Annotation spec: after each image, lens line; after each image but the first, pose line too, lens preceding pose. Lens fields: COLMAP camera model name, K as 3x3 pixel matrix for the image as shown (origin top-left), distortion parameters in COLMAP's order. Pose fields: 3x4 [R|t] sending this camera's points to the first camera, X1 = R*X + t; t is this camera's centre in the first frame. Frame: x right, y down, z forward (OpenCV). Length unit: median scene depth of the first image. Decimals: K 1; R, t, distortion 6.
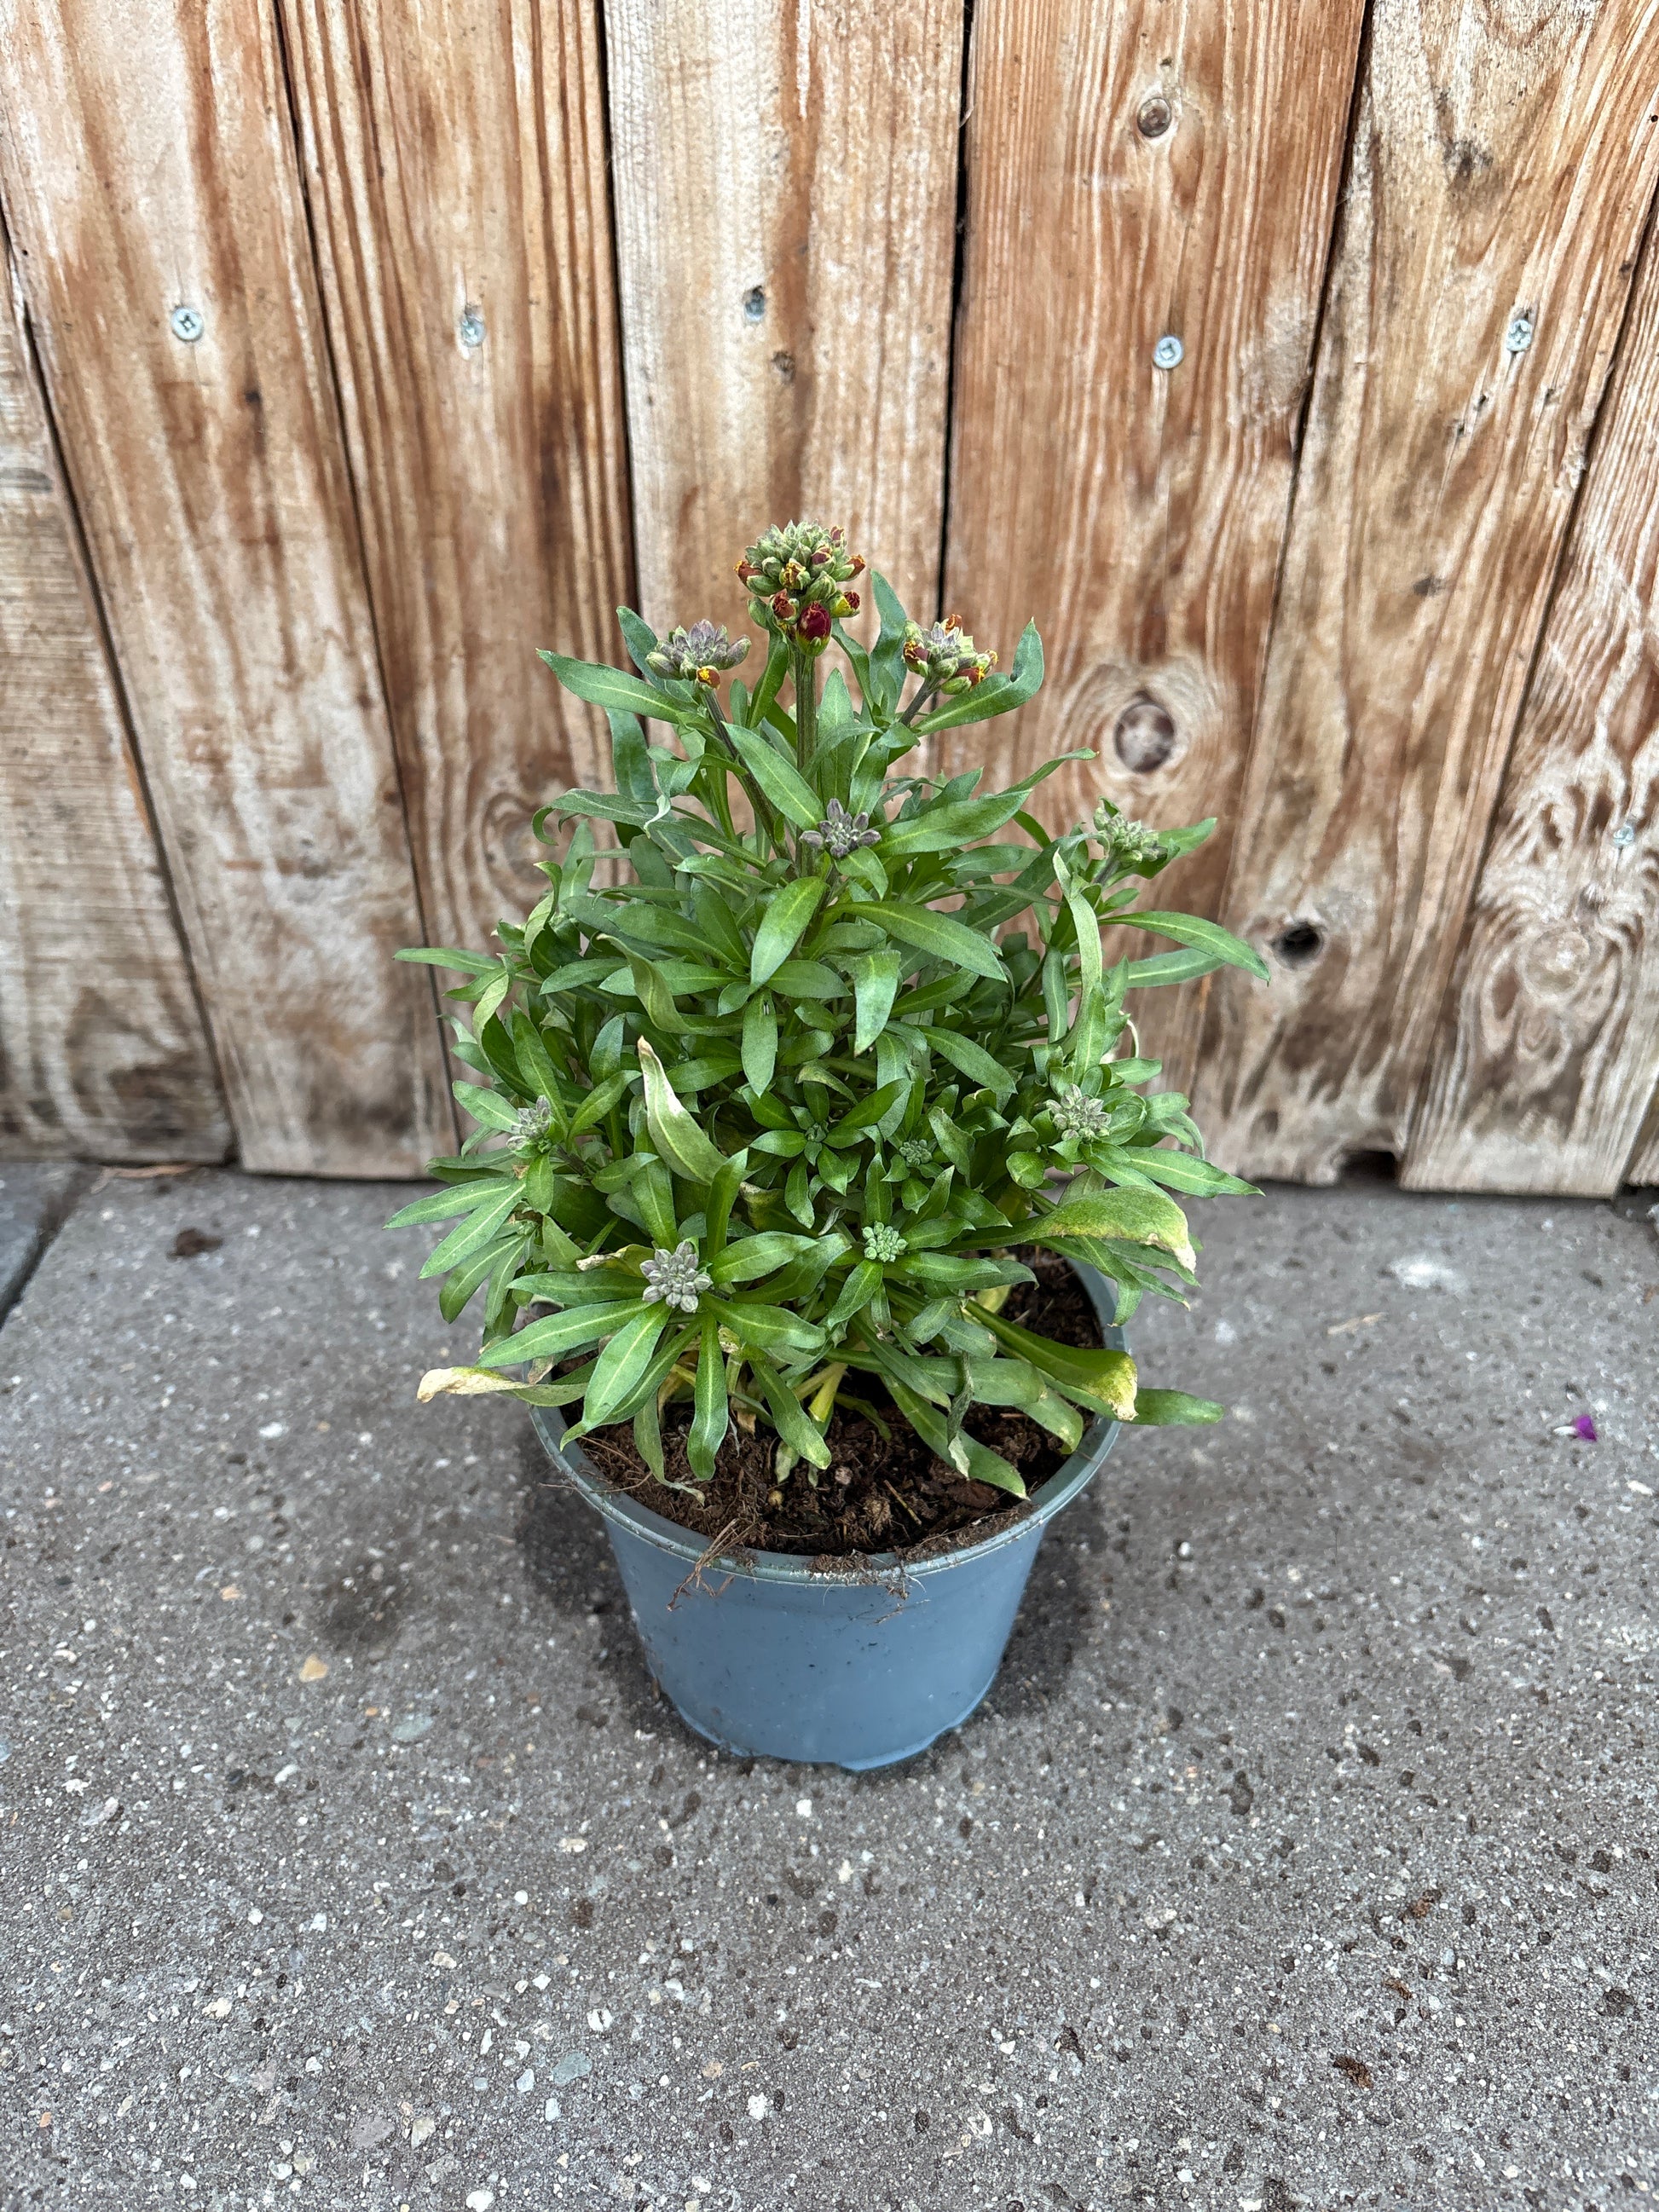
lens RADIAL K [[1741.2, 0, 832.8], [0, 1741.2, 1107.1], [0, 0, 1]] dist [0.003781, 0.002674]
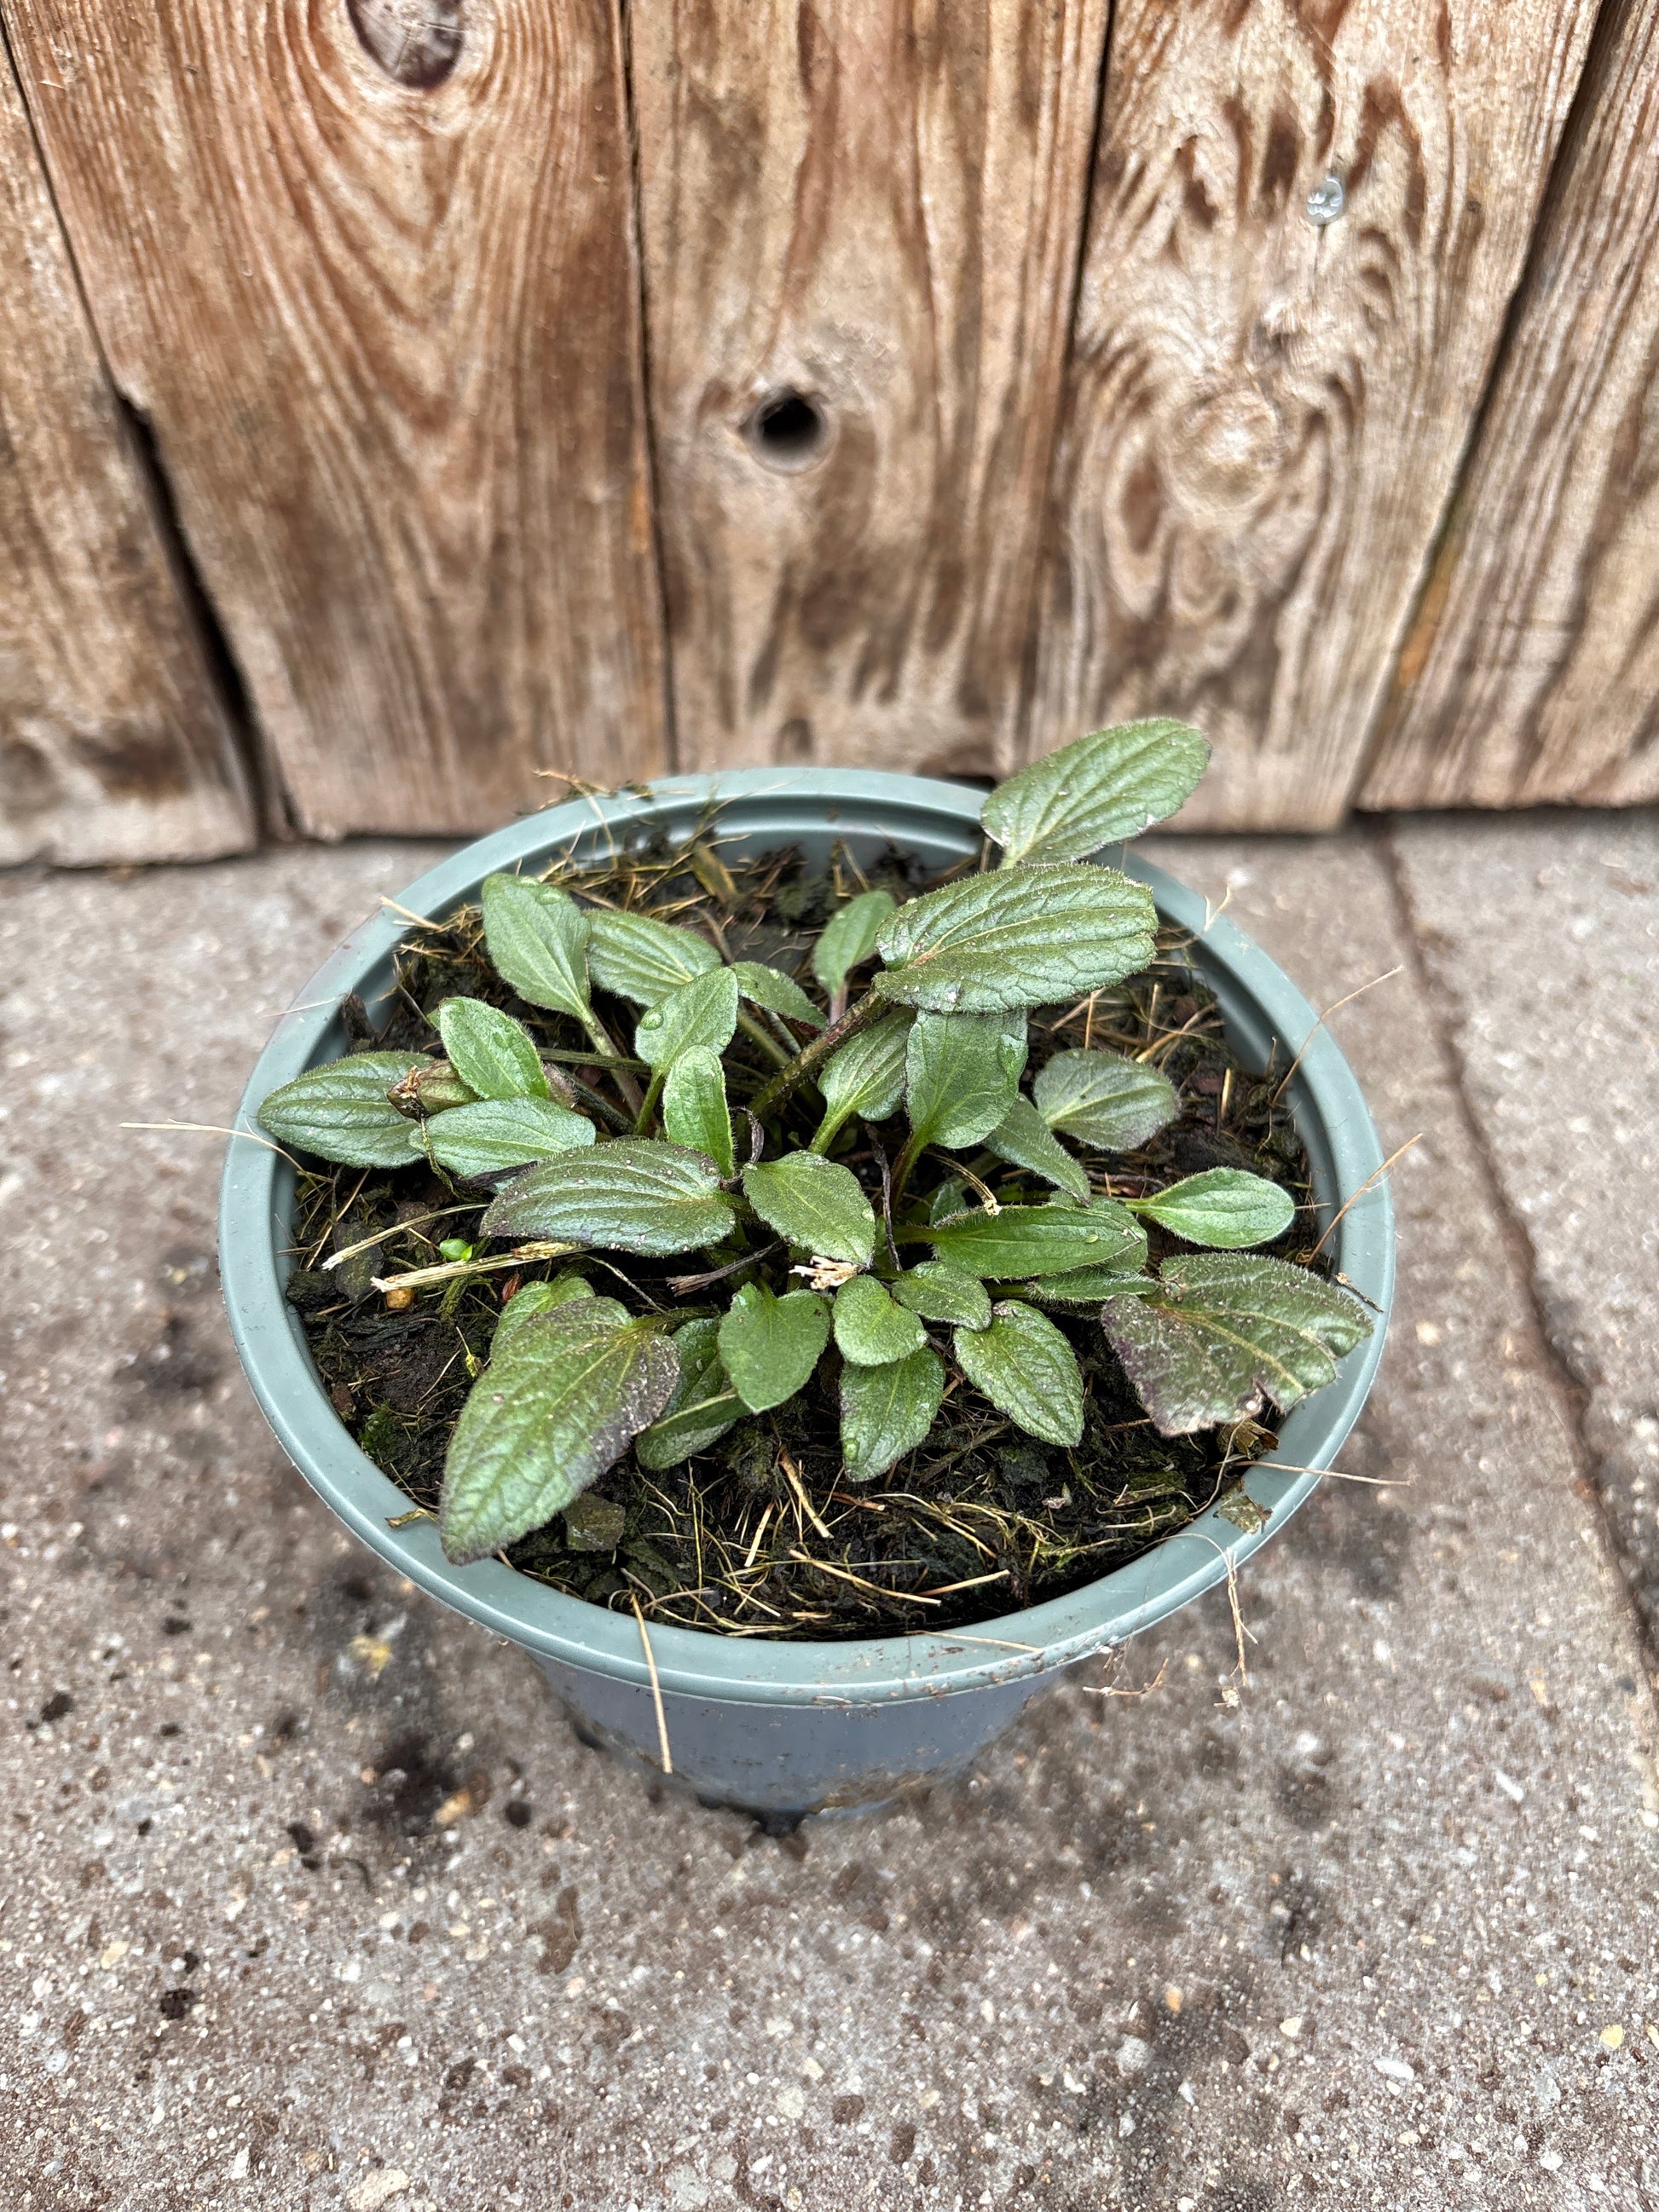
lens RADIAL K [[1764.4, 0, 829.5], [0, 1764.4, 1106.0], [0, 0, 1]] dist [-0.010141, -0.009911]
pose [[0.997814, -0.047219, 0.046234, 0.295396], [0.034658, 0.969590, 0.242270, -0.020196], [-0.056268, -0.240138, 0.969107, 0.457494]]
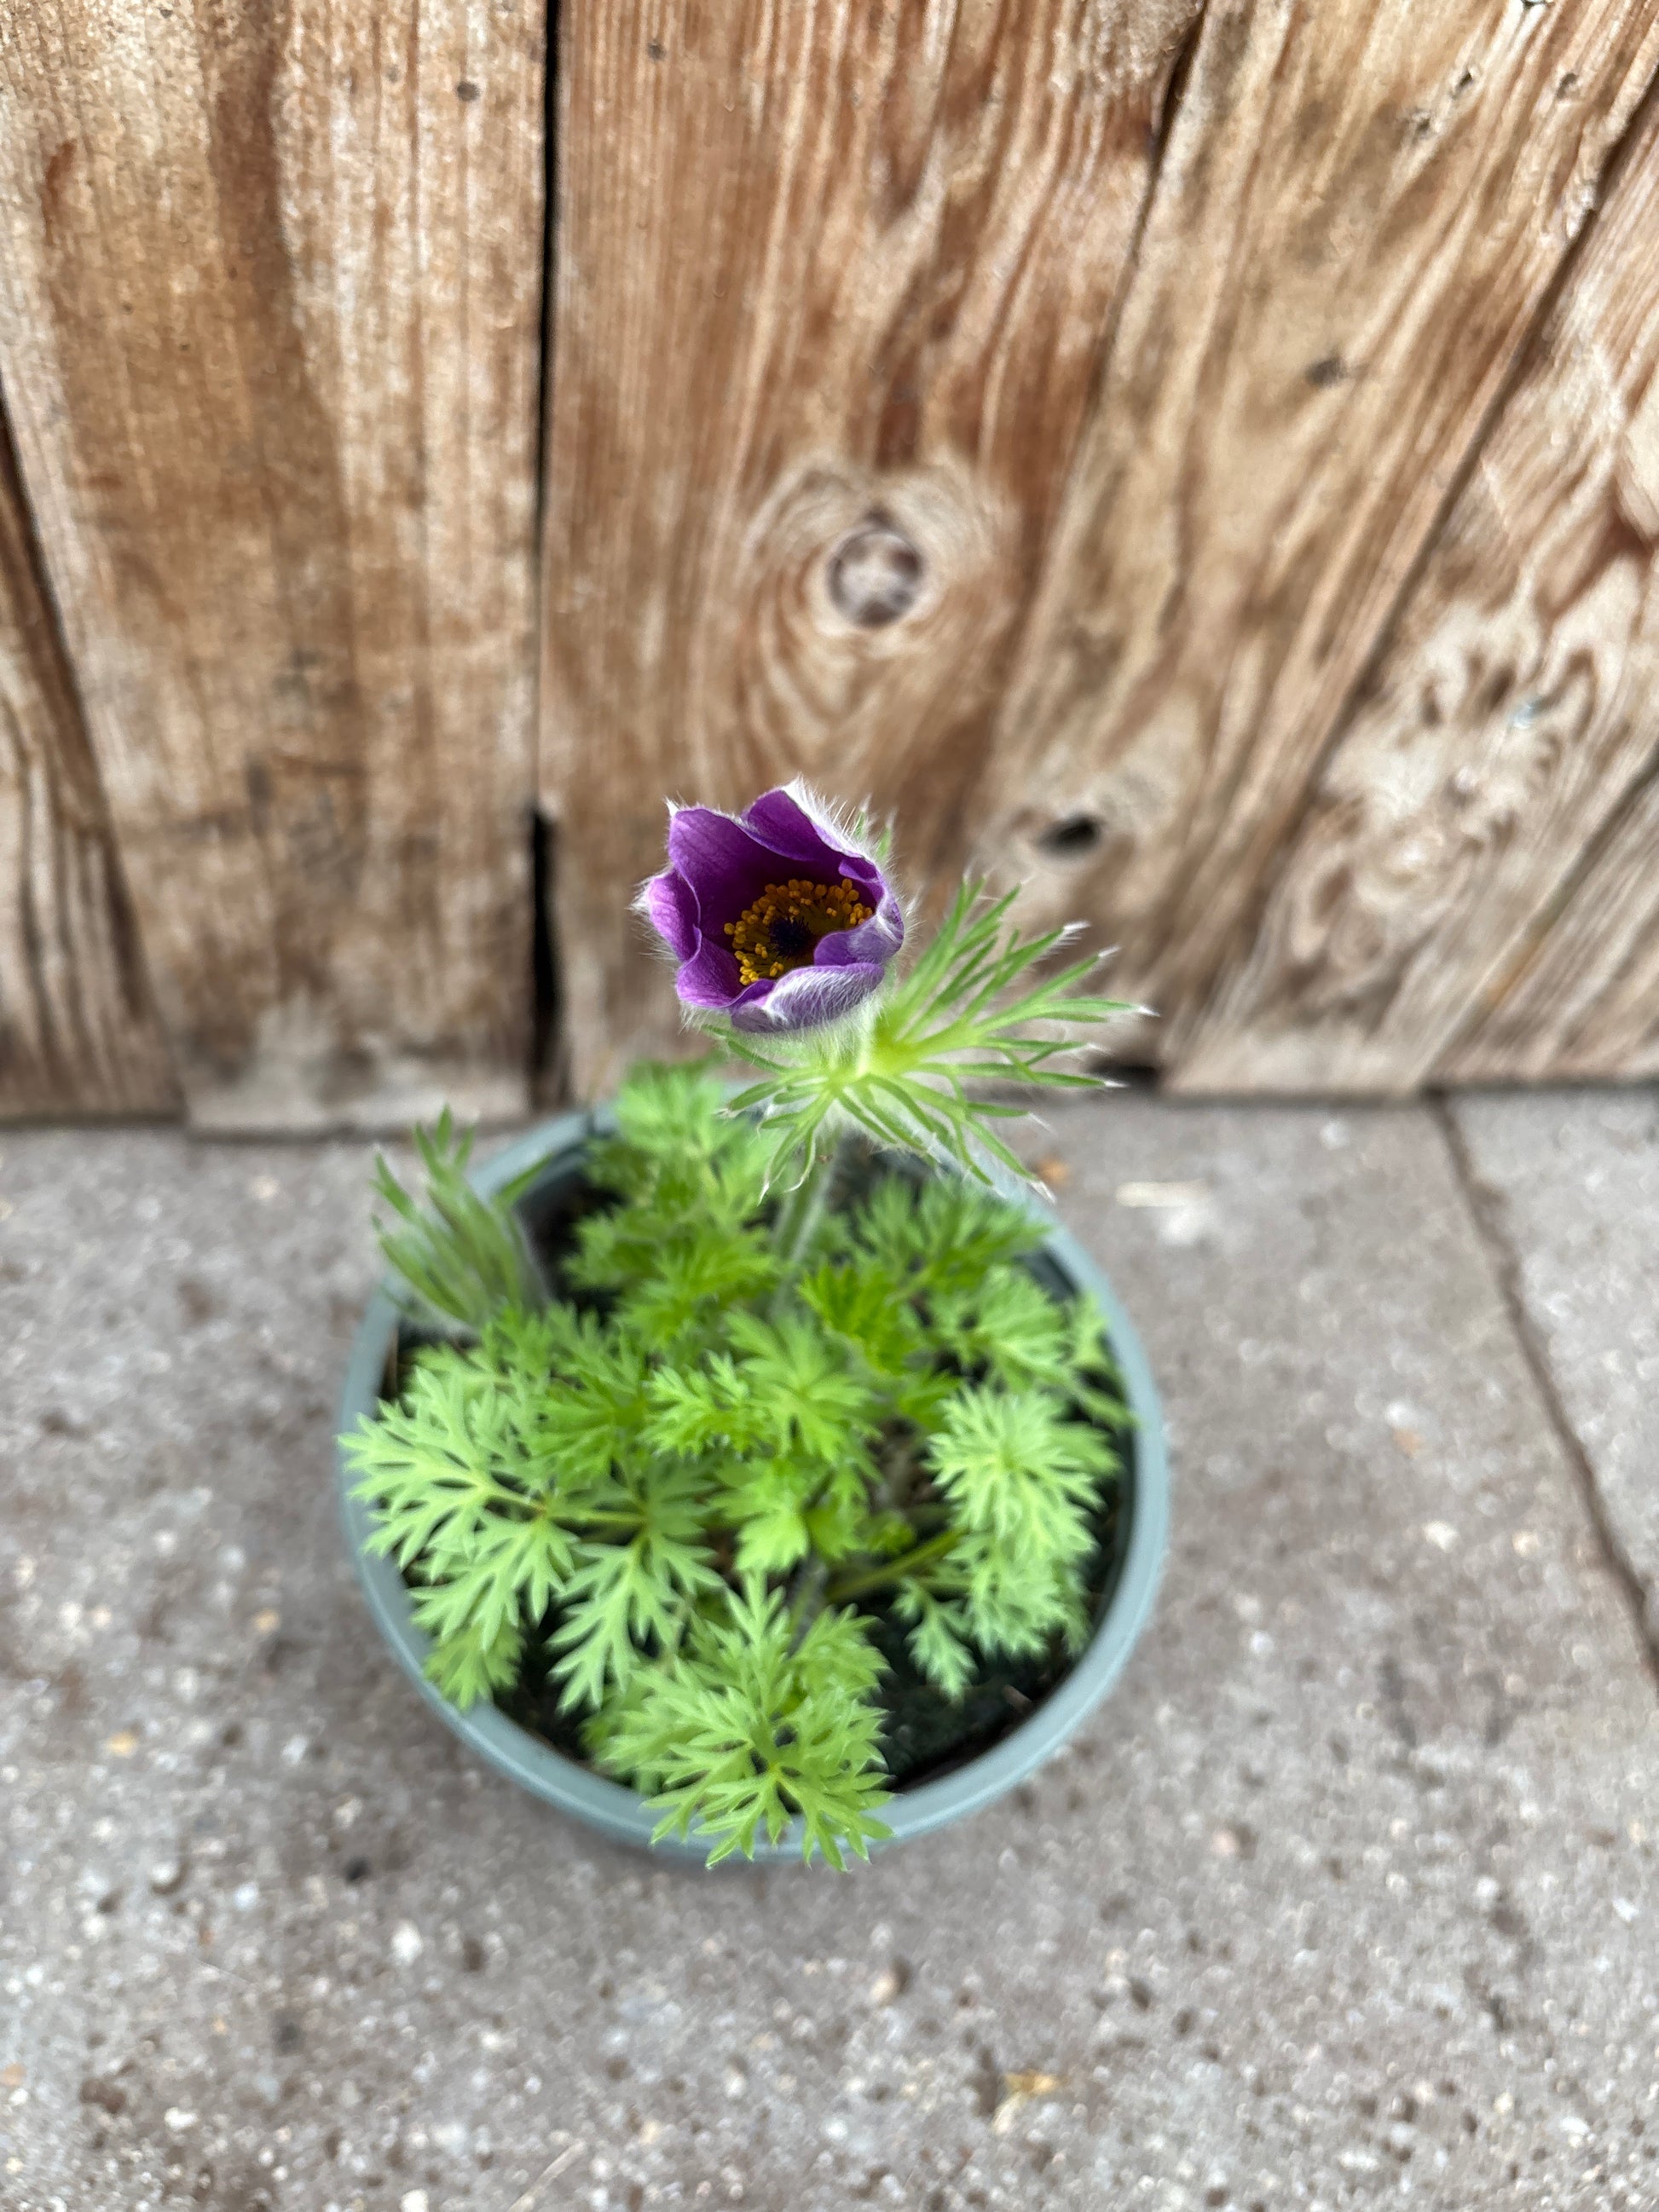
lens RADIAL K [[1764.4, 0, 829.5], [0, 1764.4, 1106.0], [0, 0, 1]] dist [-0.010141, -0.009911]
pose [[0.978095, -0.048065, 0.202533, 0.025694], [-0.014471, 0.954922, 0.296504, -0.243743], [-0.207655, -0.292939, 0.933309, 0.387740]]
